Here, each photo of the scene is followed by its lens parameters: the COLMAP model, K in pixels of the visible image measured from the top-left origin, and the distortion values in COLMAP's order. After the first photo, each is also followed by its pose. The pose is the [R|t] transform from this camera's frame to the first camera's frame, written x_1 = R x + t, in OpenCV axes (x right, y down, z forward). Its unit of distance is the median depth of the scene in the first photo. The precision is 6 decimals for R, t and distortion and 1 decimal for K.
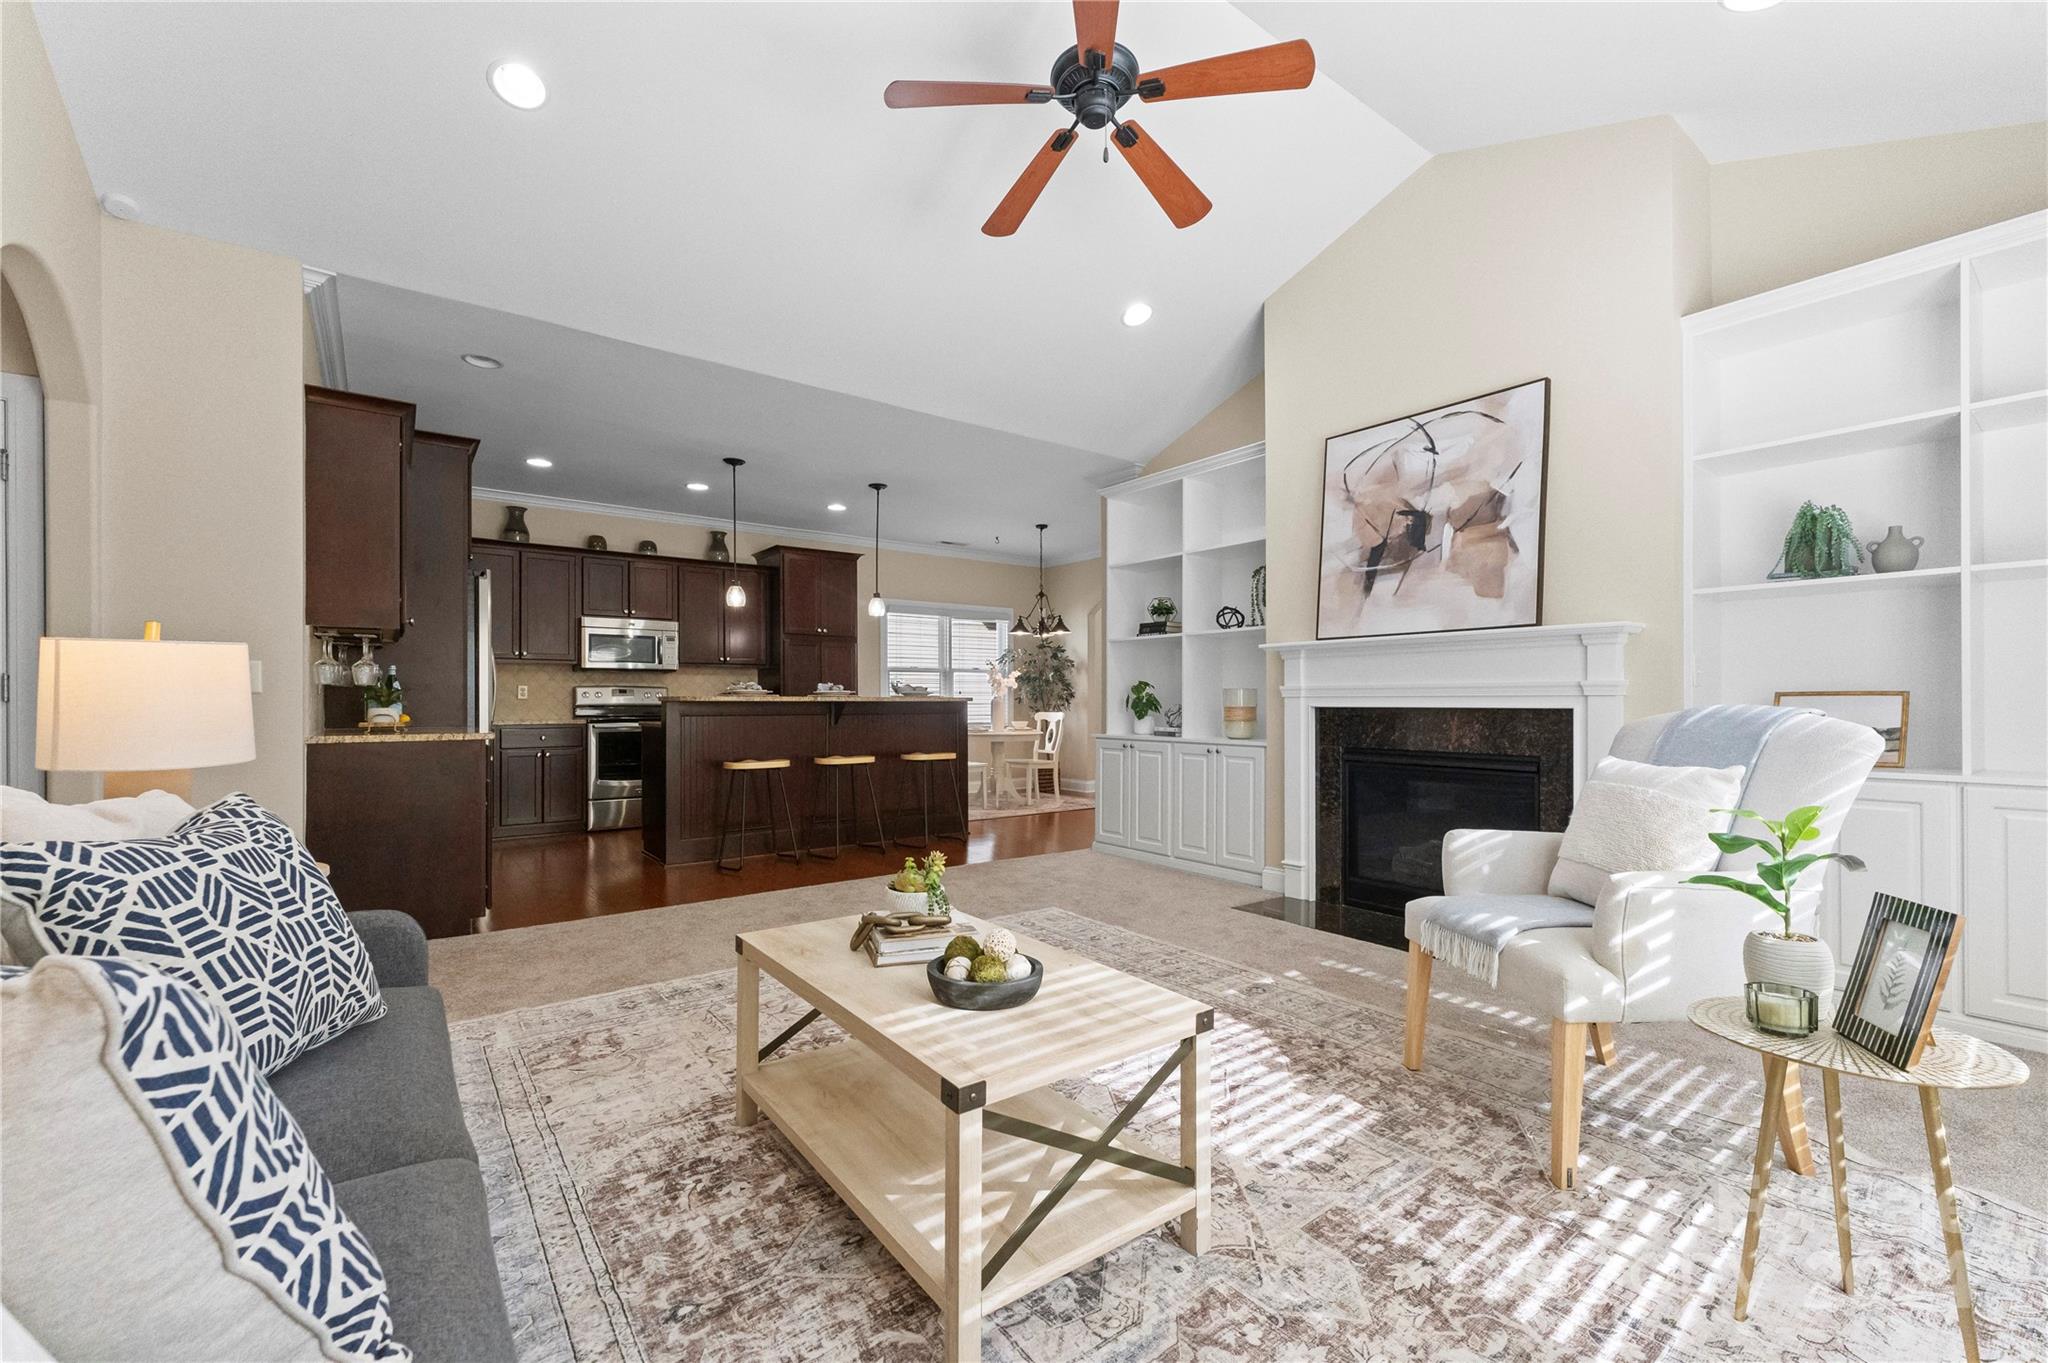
lens RADIAL K [[841.1, 0, 1028.0], [0, 841.1, 700.0], [0, 0, 1]] dist [-0.000345, 0.000125]
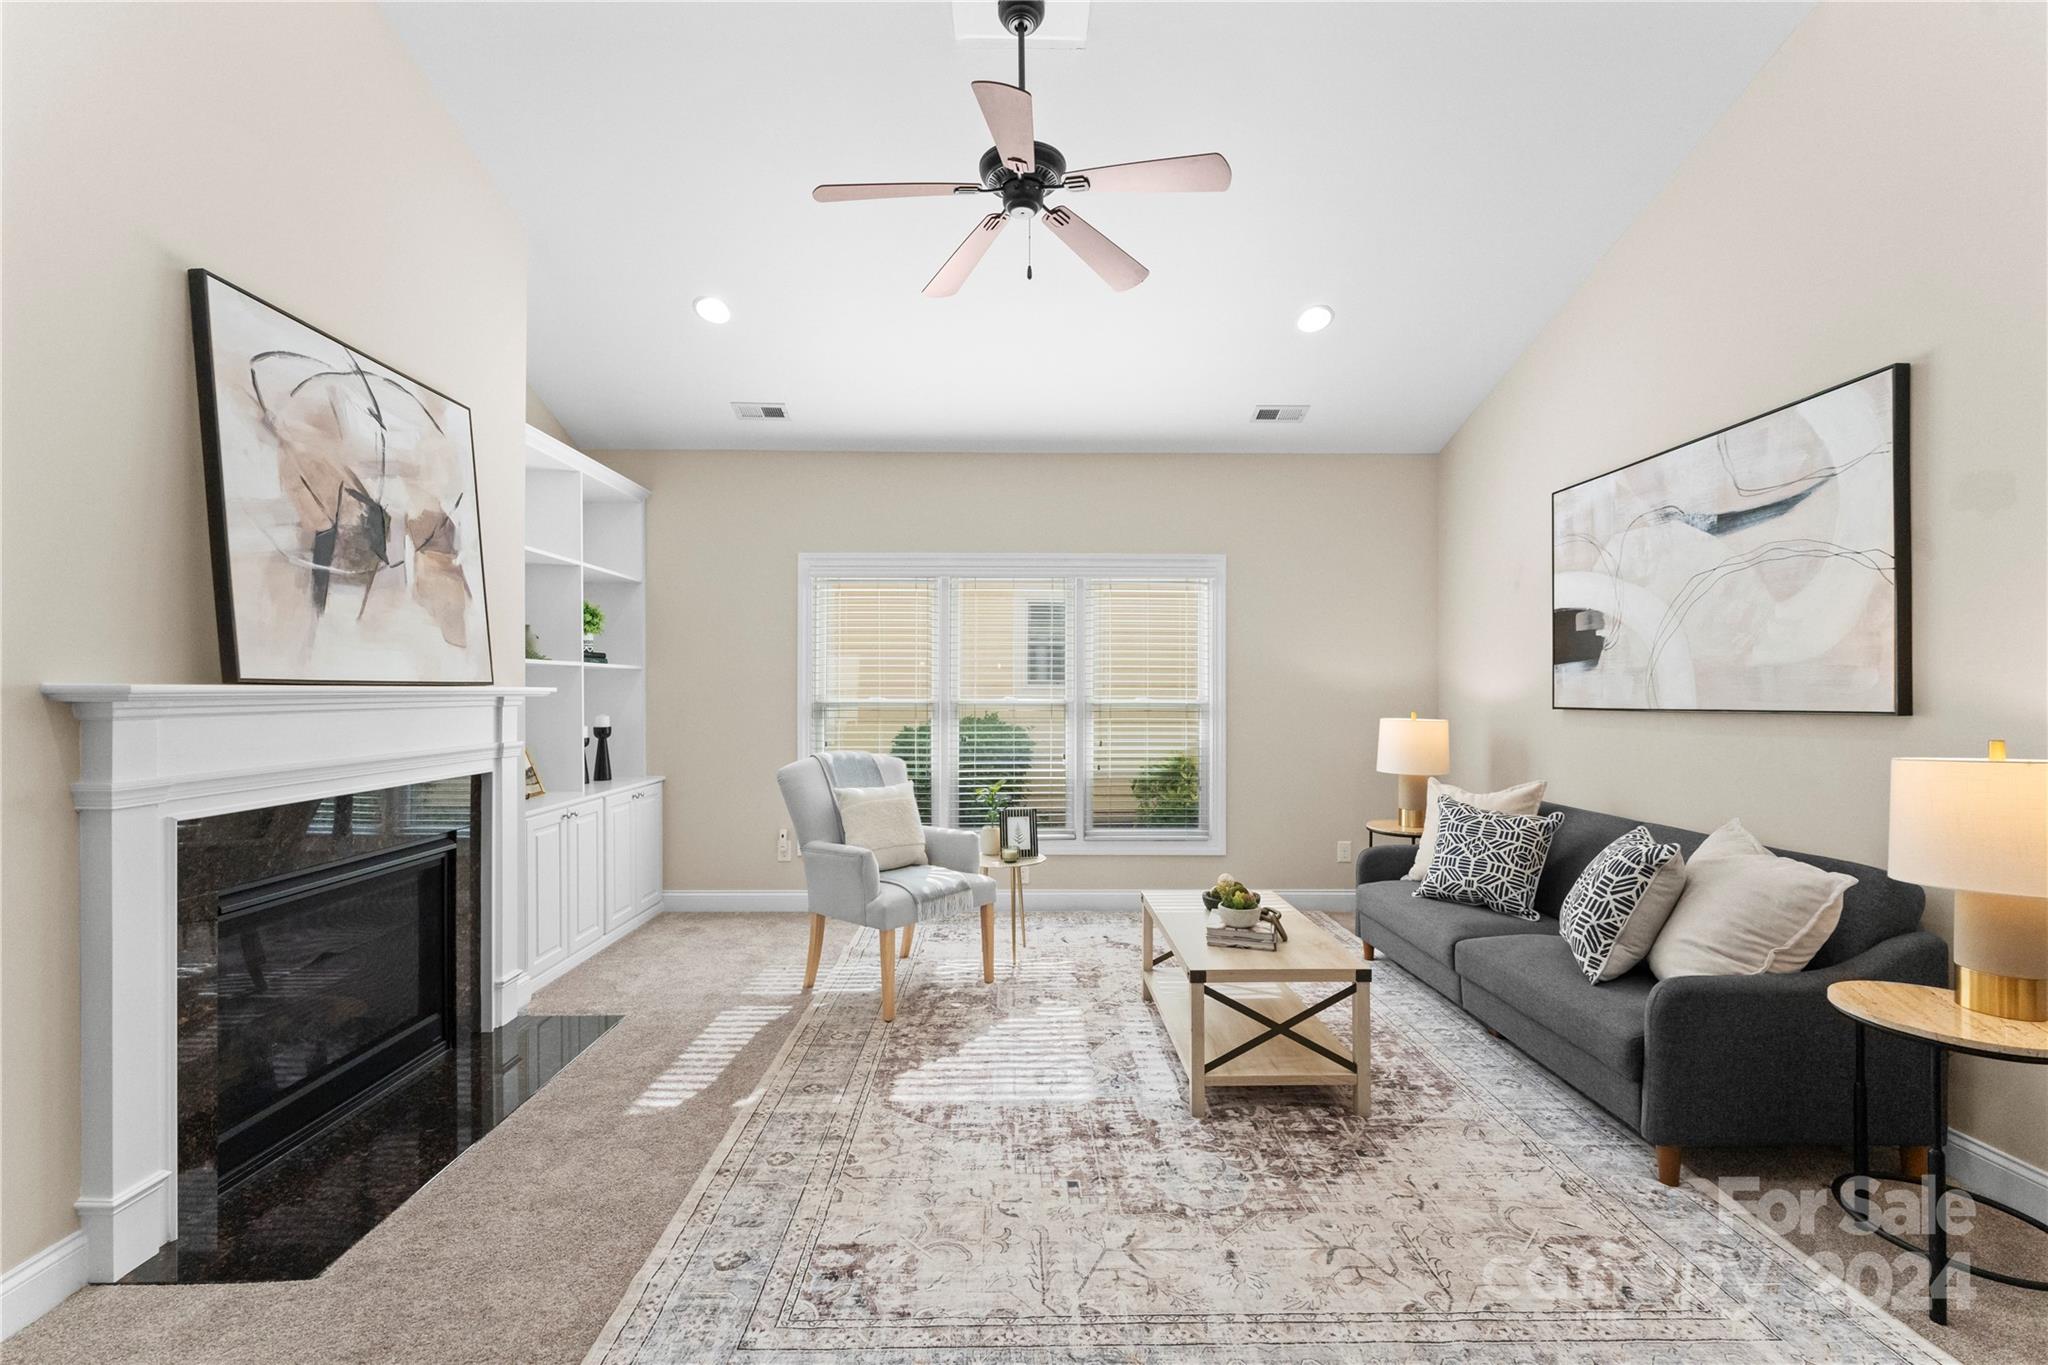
lens RADIAL K [[835.1, 0, 1023.0], [0, 835.1, 688.5], [0, 0, 1]] dist [-0.000021, 0.000165]
pose [[-0.804653, -0.001032, 0.593744, -0.366251], [-0.003198, 0.999992, -0.002596, -0.076163], [-0.593736, -0.003987, -0.804650, 1.268598]]
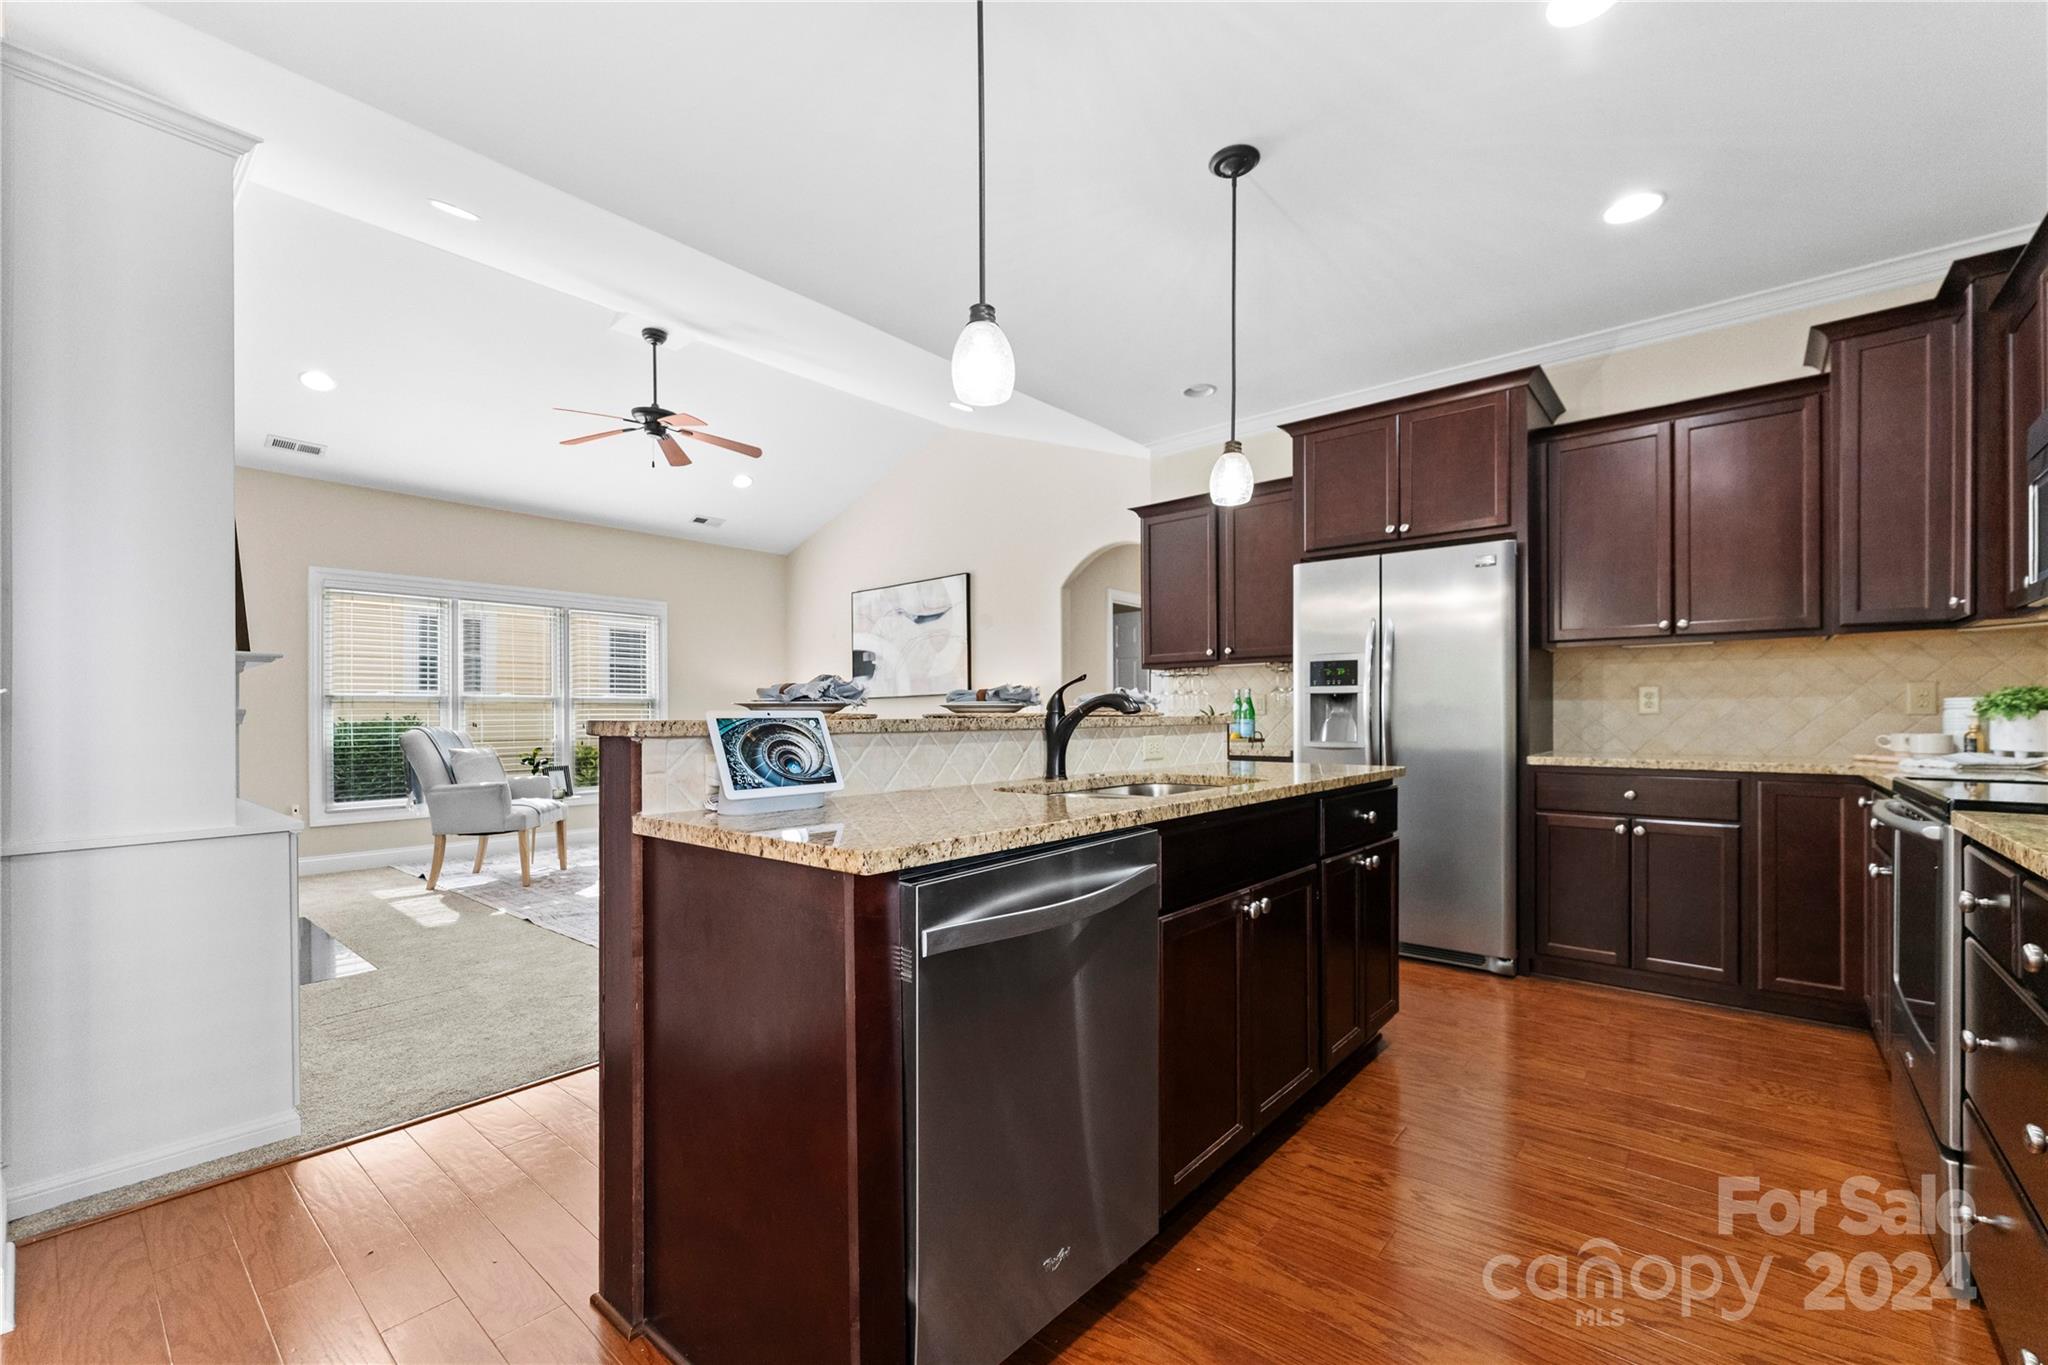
lens RADIAL K [[849.2, 0, 1019.3], [0, 849.2, 711.7], [0, 0, 1]] dist [0.000210, -0.000121]
pose [[-0.977751, 0.004460, -0.209720, -0.241374], [0.006314, 0.999947, -0.008171, -0.004365], [0.209673, -0.009314, -0.977727, 2.218648]]
